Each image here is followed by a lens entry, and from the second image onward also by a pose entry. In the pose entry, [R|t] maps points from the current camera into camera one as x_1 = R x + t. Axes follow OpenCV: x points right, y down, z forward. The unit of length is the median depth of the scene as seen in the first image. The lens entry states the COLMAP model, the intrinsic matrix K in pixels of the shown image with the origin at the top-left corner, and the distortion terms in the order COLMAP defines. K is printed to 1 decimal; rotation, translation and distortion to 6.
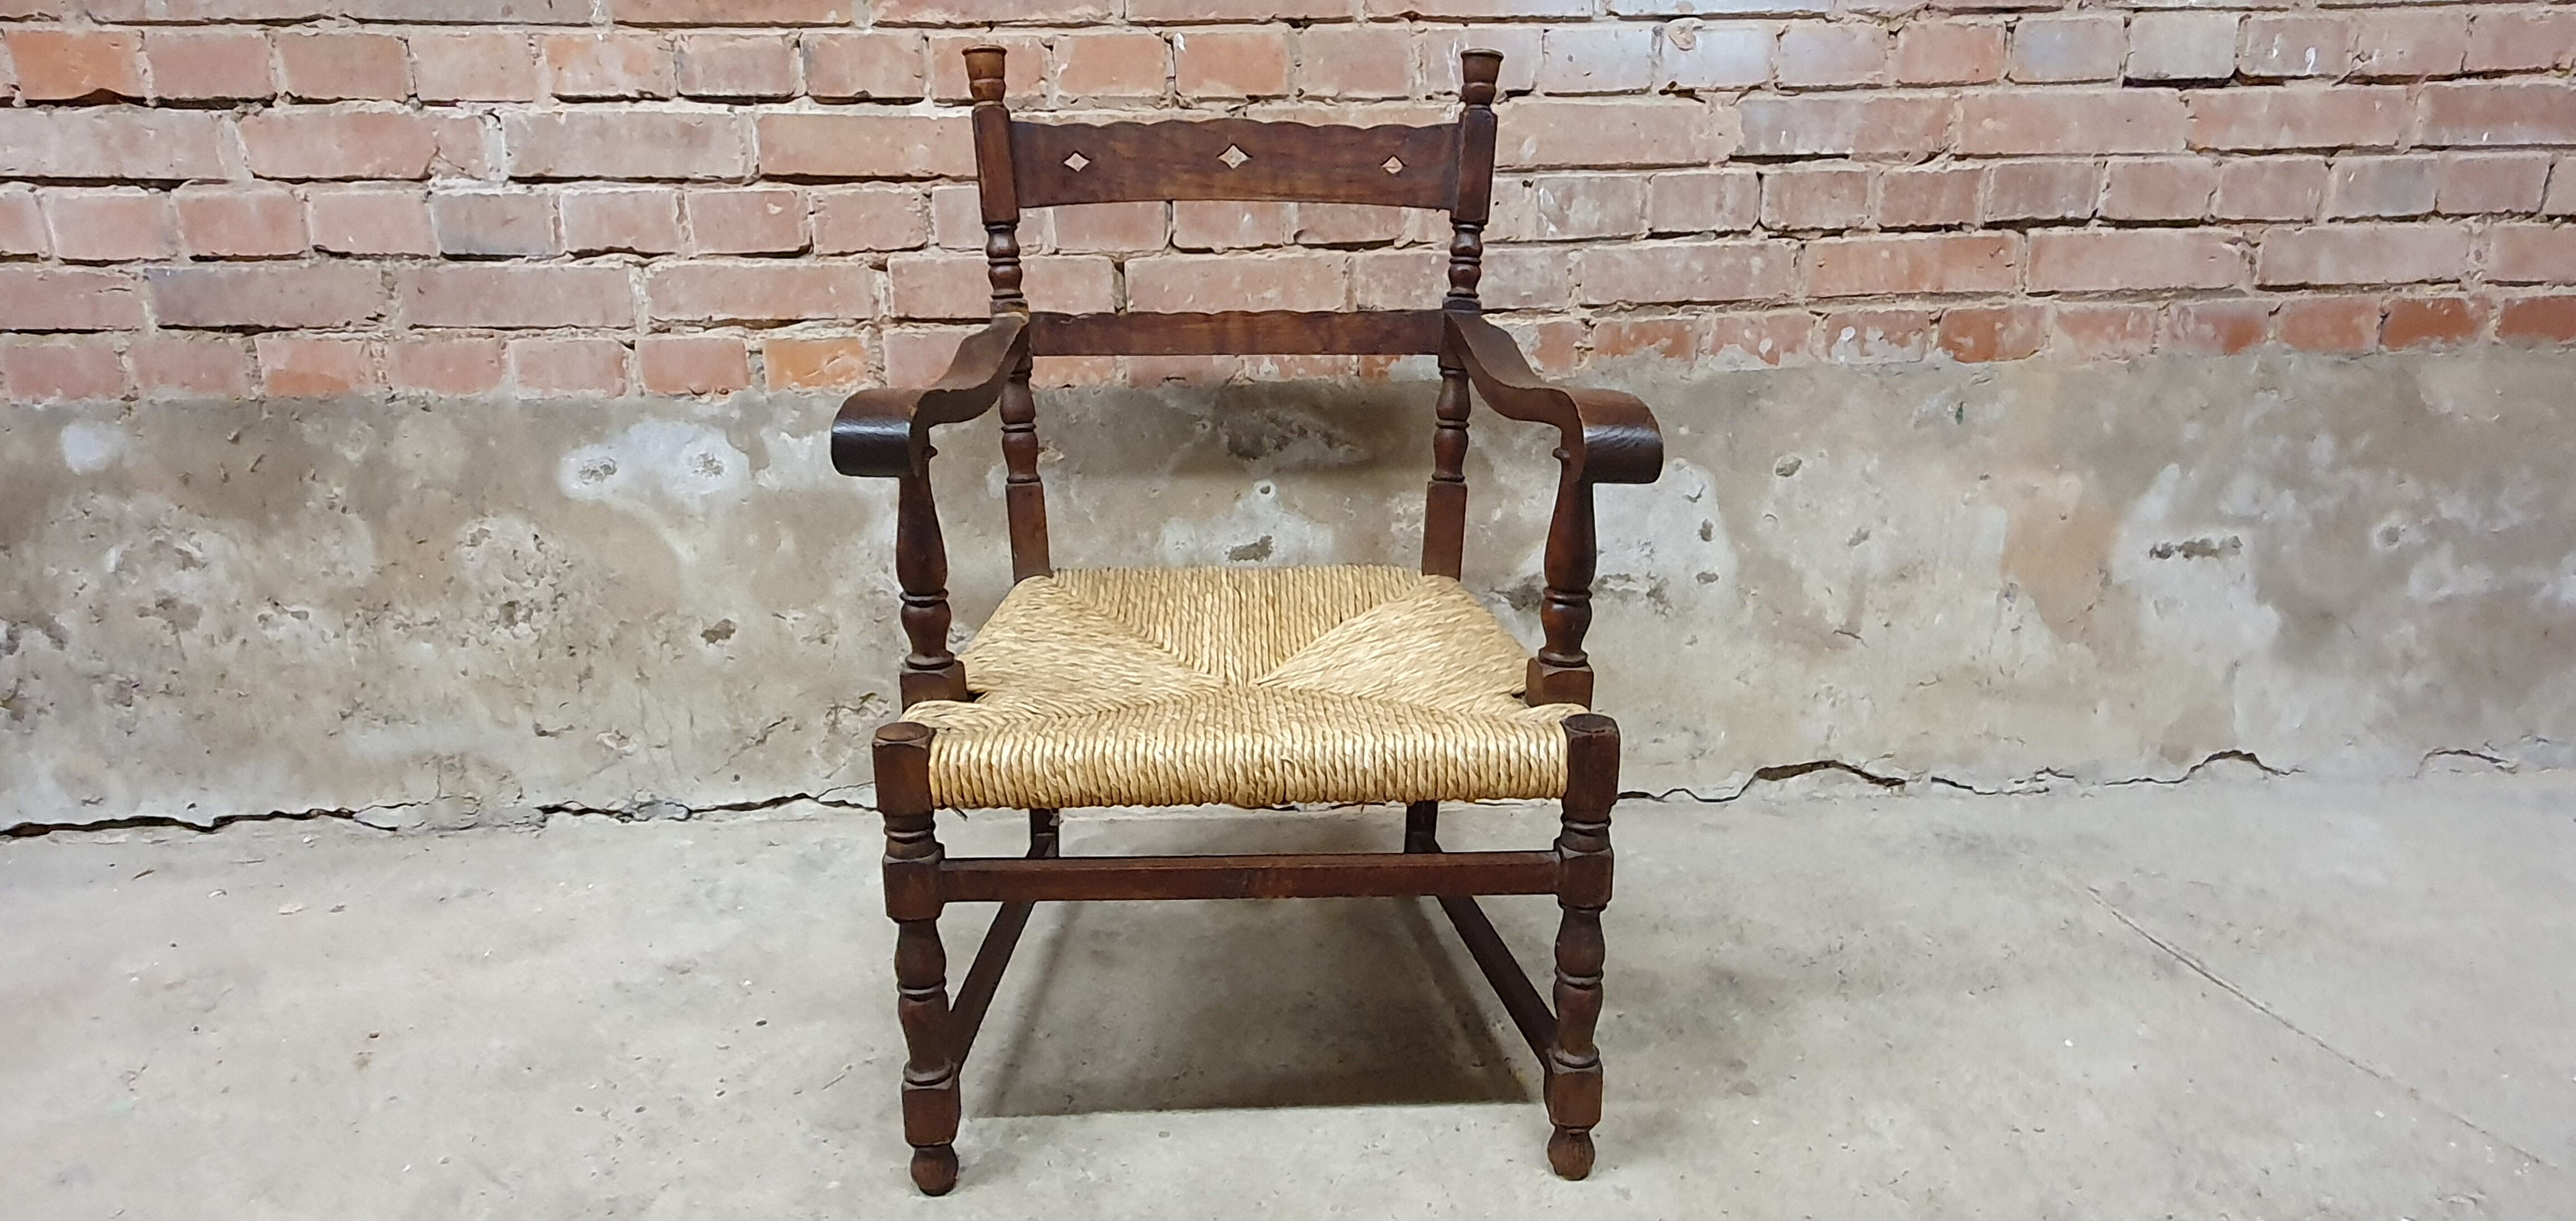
lens RADIAL K [[1550.3, 0, 1273.7], [0, 1550.3, 624.1], [0, 0, 1]] dist [0.020358, -0.006961]
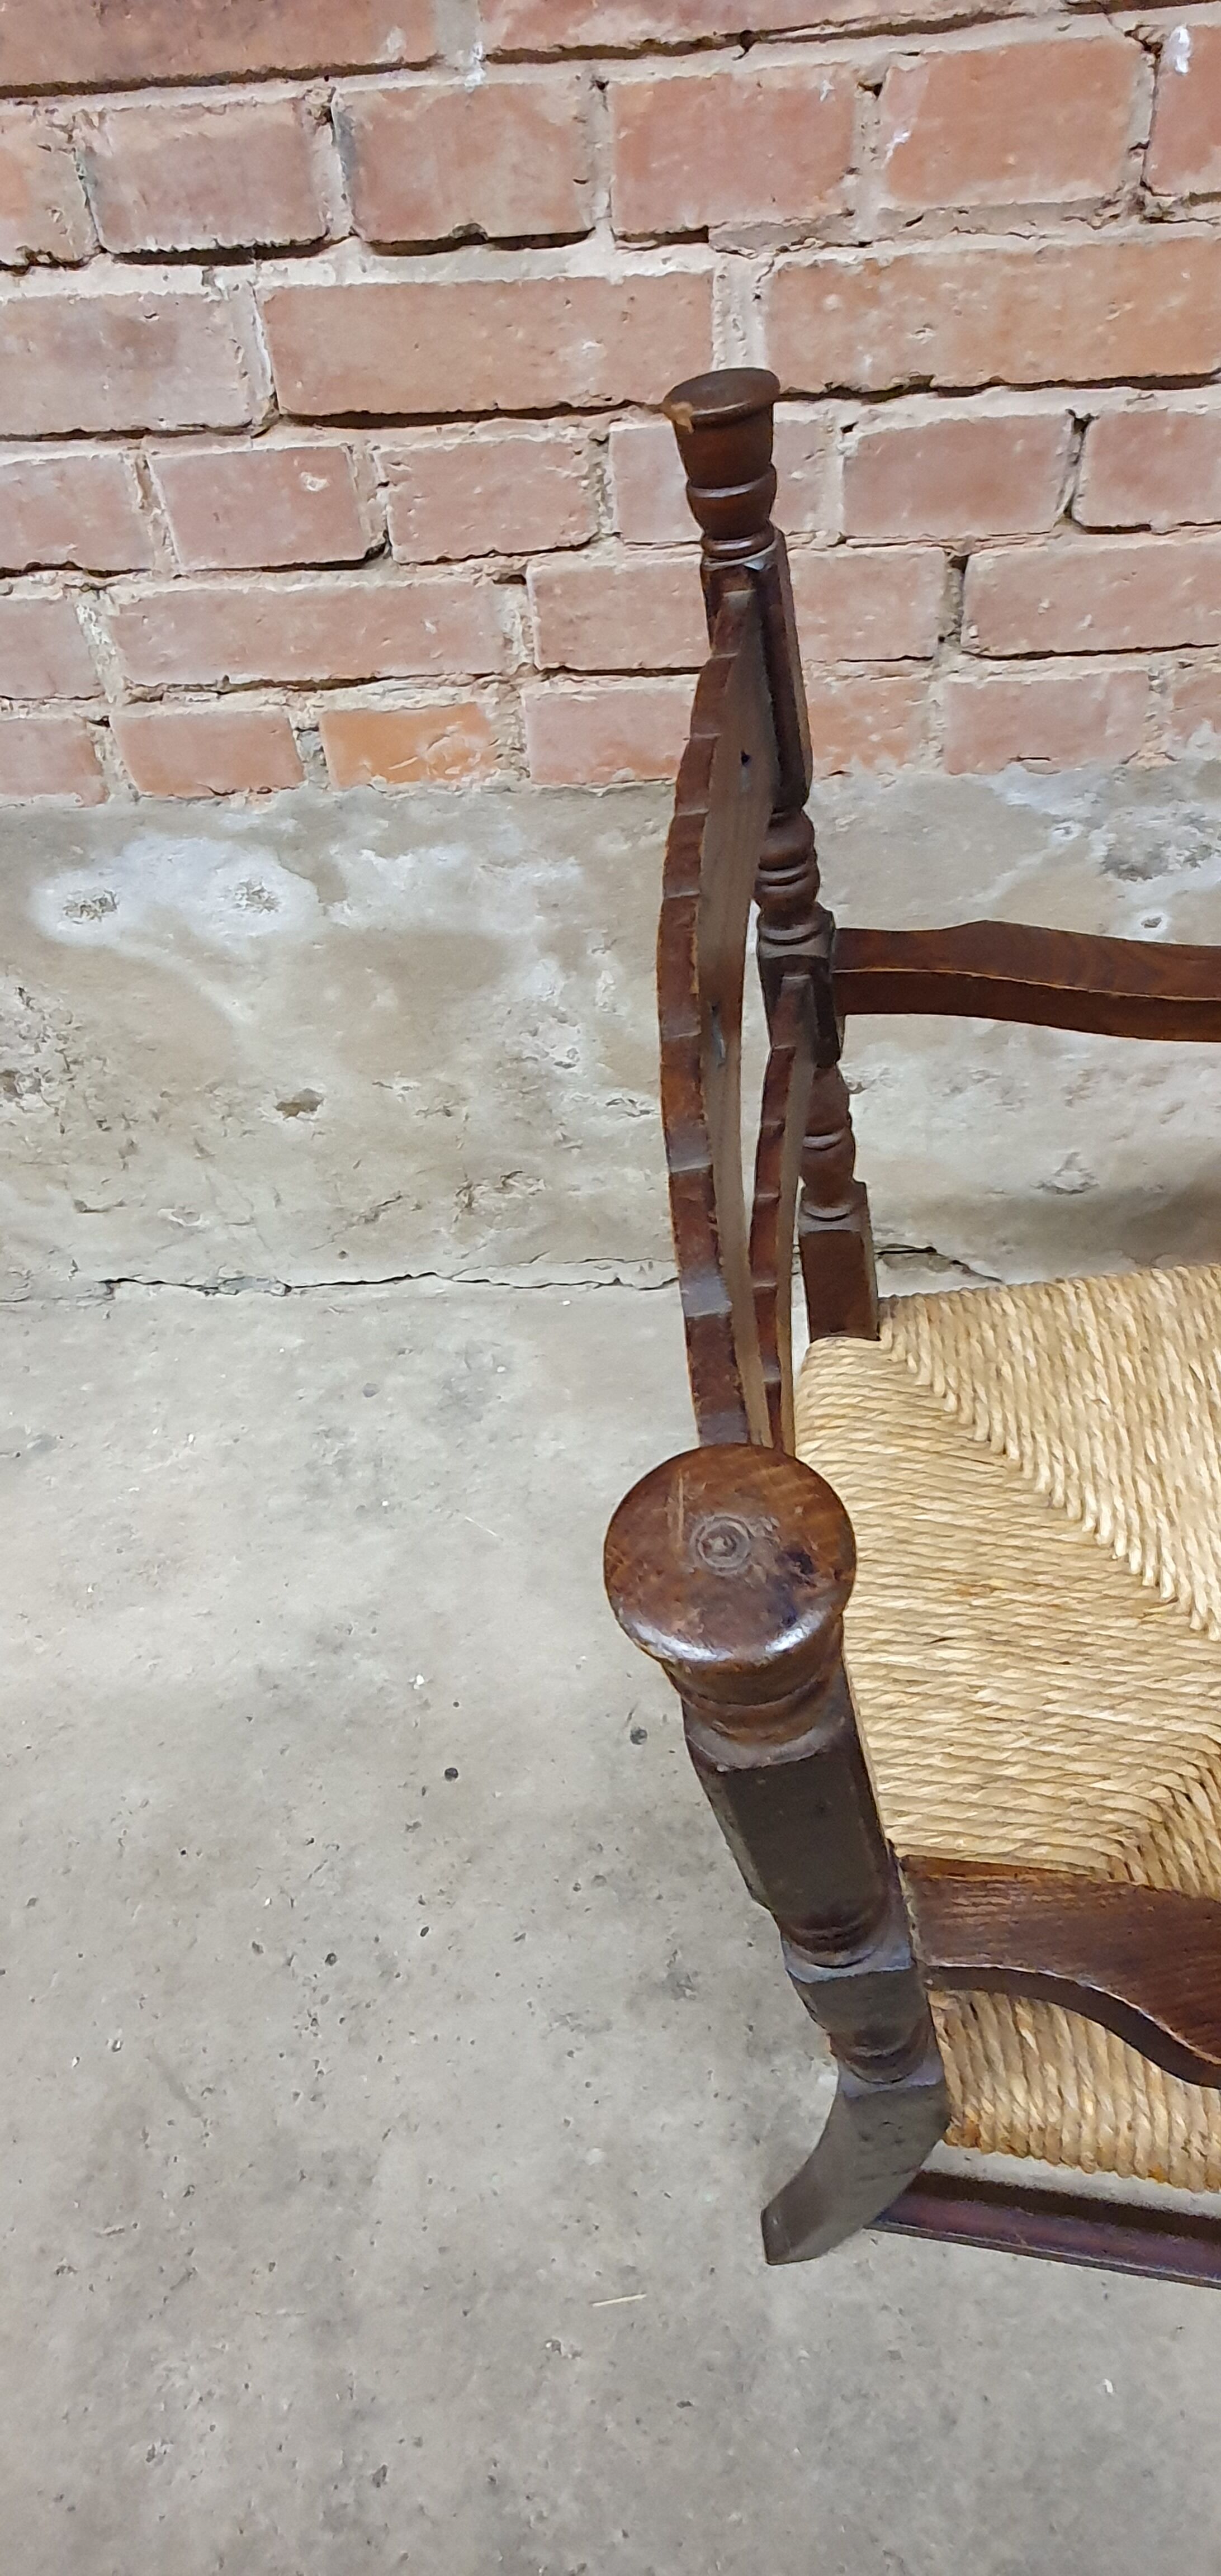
lens RADIAL K [[1550.3, 0, 593.7], [0, 1550.3, 1283.8], [0, 0, 1]] dist [0.020358, -0.006961]
pose [[0.992486, 0.040882, -0.115330, -0.149562], [0.027810, 0.842503, 0.537974, -0.308804], [0.119160, -0.537139, 0.835035, 0.409782]]
